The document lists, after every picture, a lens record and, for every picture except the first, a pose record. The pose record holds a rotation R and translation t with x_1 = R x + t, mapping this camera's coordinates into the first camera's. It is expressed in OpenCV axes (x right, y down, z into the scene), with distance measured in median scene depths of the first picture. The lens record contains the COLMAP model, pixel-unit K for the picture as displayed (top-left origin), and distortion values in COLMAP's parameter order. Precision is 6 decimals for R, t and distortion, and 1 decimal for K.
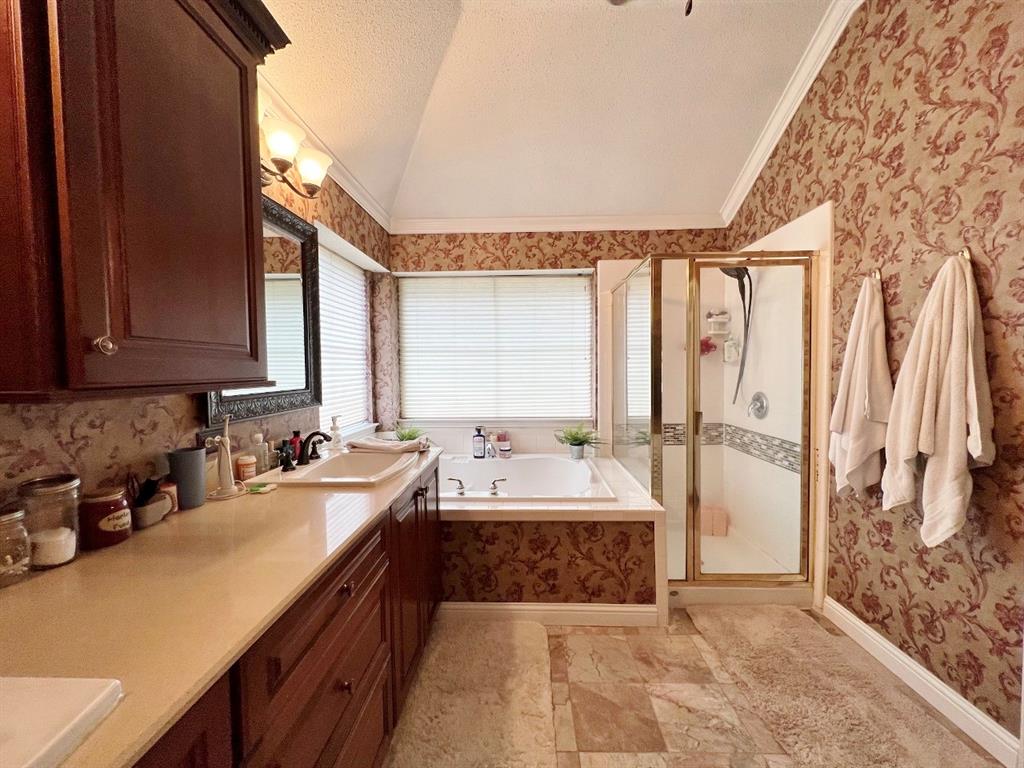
lens RADIAL K [[408.8, 0, 515.5], [0, 408.8, 384.9], [0, 0, 1]] dist [-0.000553, -0.000295]
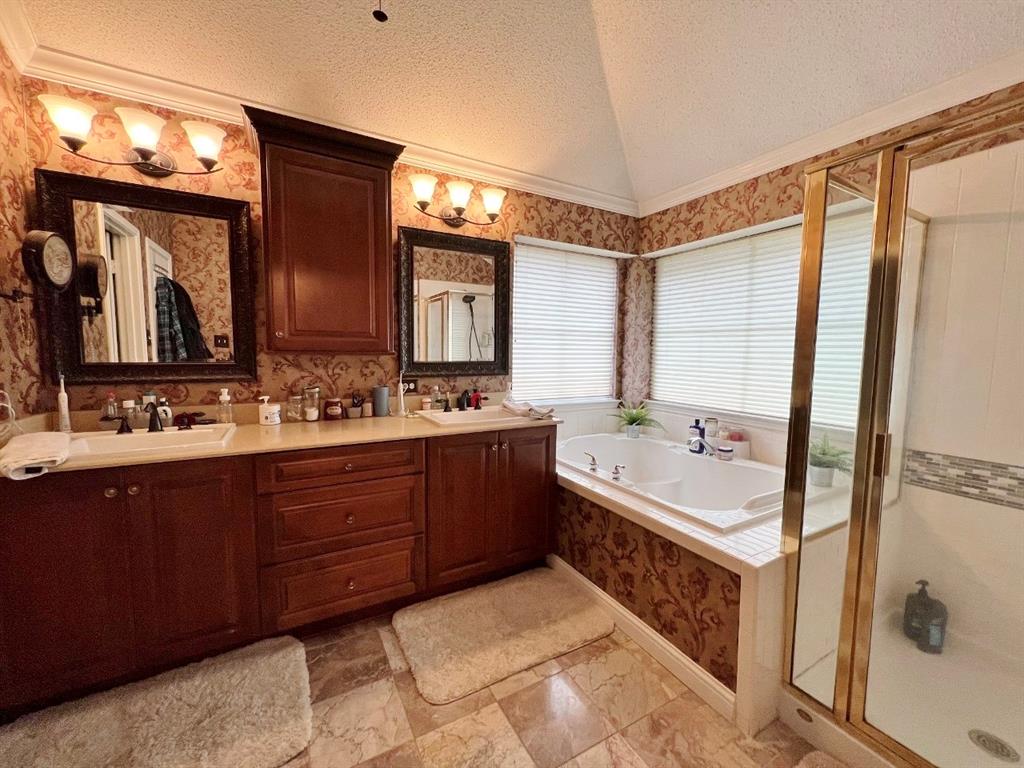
lens RADIAL K [[408.8, 0, 513.6], [0, 408.8, 384.7], [0, 0, 1]] dist [-0.000553, -0.000295]
pose [[0.515433, 0.089269, -0.852268, 0.641552], [-0.053876, 0.995967, 0.071737, -0.013042], [0.855235, 0.008941, 0.518163, 0.291723]]
